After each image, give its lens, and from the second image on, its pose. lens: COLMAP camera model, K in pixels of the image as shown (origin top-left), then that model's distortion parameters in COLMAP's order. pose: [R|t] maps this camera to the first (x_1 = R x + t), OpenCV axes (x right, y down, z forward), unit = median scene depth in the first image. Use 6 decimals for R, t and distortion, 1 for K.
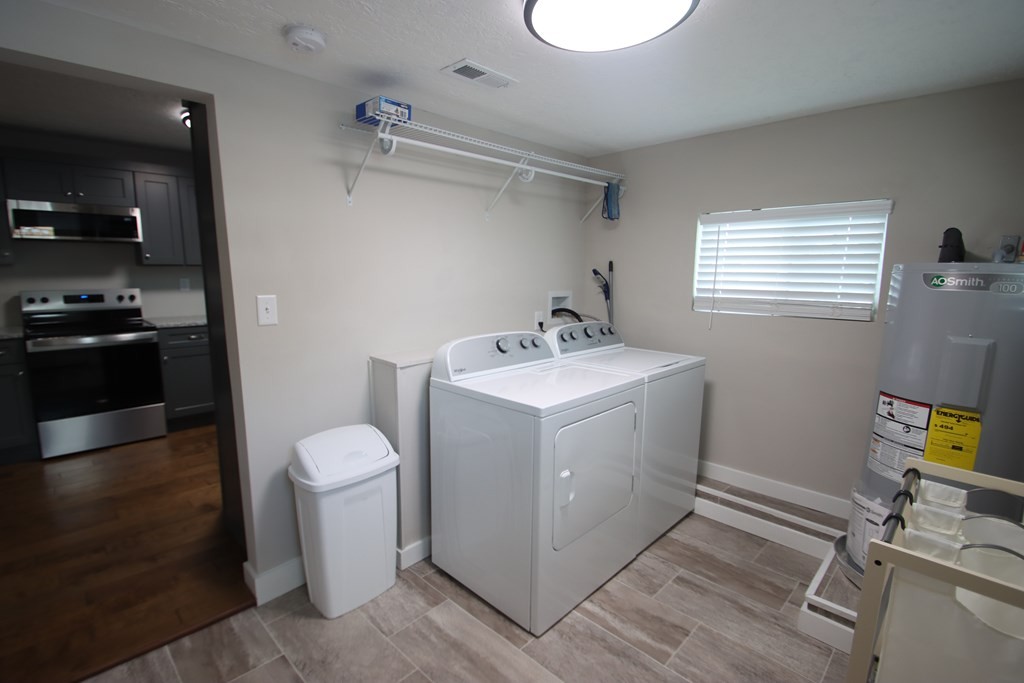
lens RADIAL K [[466.4, 0, 504.7], [0, 466.4, 342.0], [0, 0, 1]] dist [-0.004641, -0.010553]
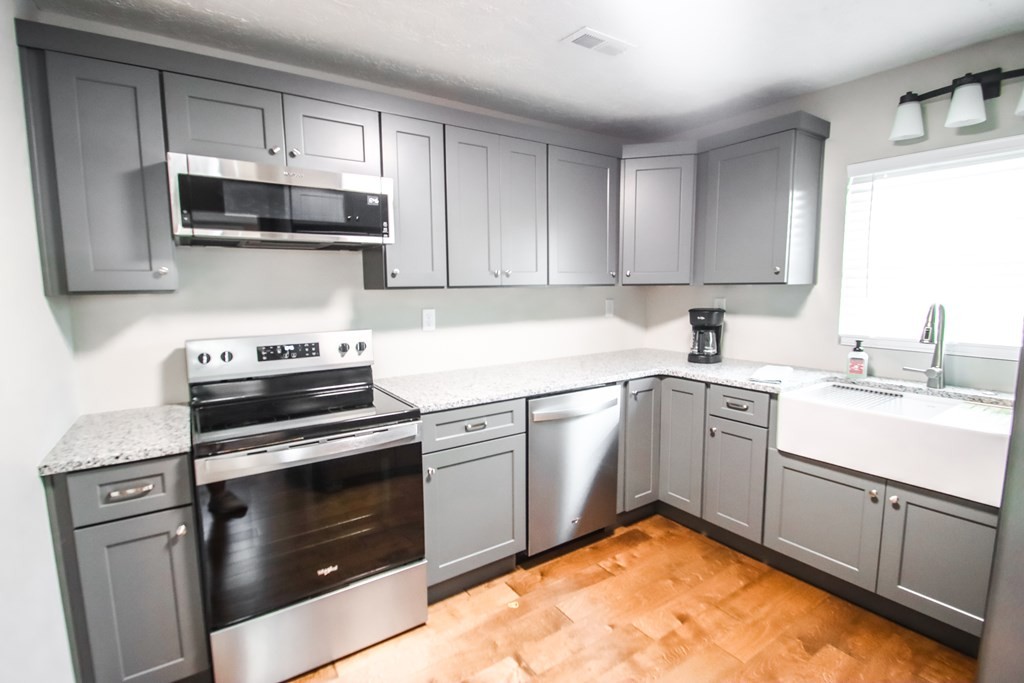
lens RADIAL K [[466.4, 0, 497.1], [0, 466.4, 341.8], [0, 0, 1]] dist [-0.004641, -0.010553]
pose [[0.974867, 0.000568, -0.222788, -0.551401], [-0.009278, 0.999233, -0.038051, -0.086752], [0.222596, 0.039162, 0.974124, 0.519710]]
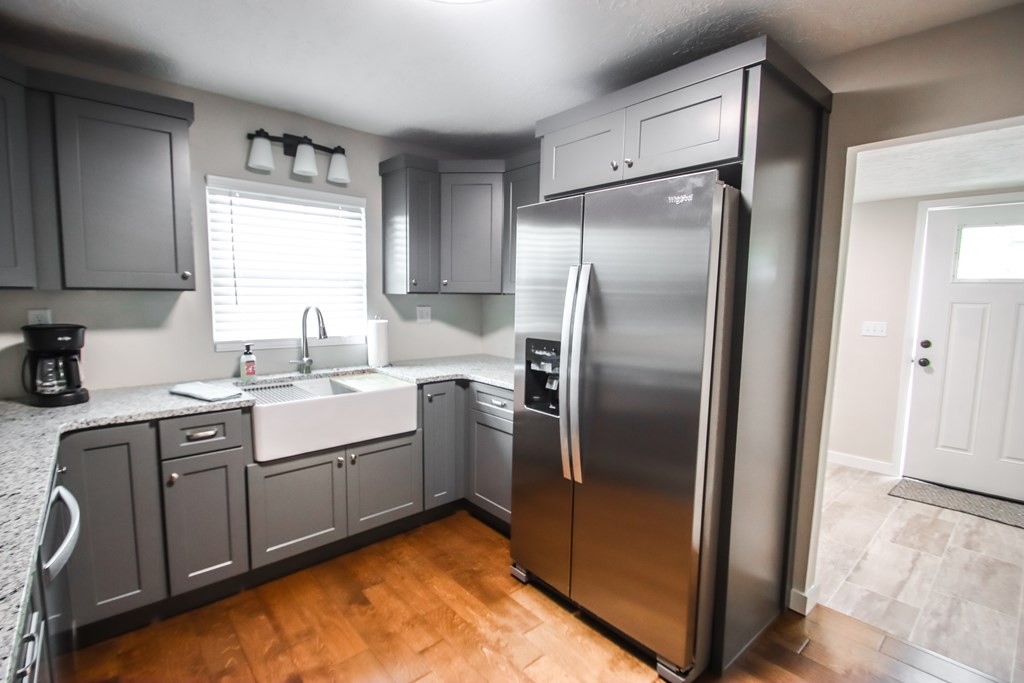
lens RADIAL K [[466.4, 0, 497.9], [0, 466.4, 342.2], [0, 0, 1]] dist [-0.004641, -0.010553]
pose [[0.090930, -0.111162, 0.989634, -0.851189], [0.143710, 0.984813, 0.097416, -0.133756], [-0.985433, 0.133362, 0.105525, 0.805430]]
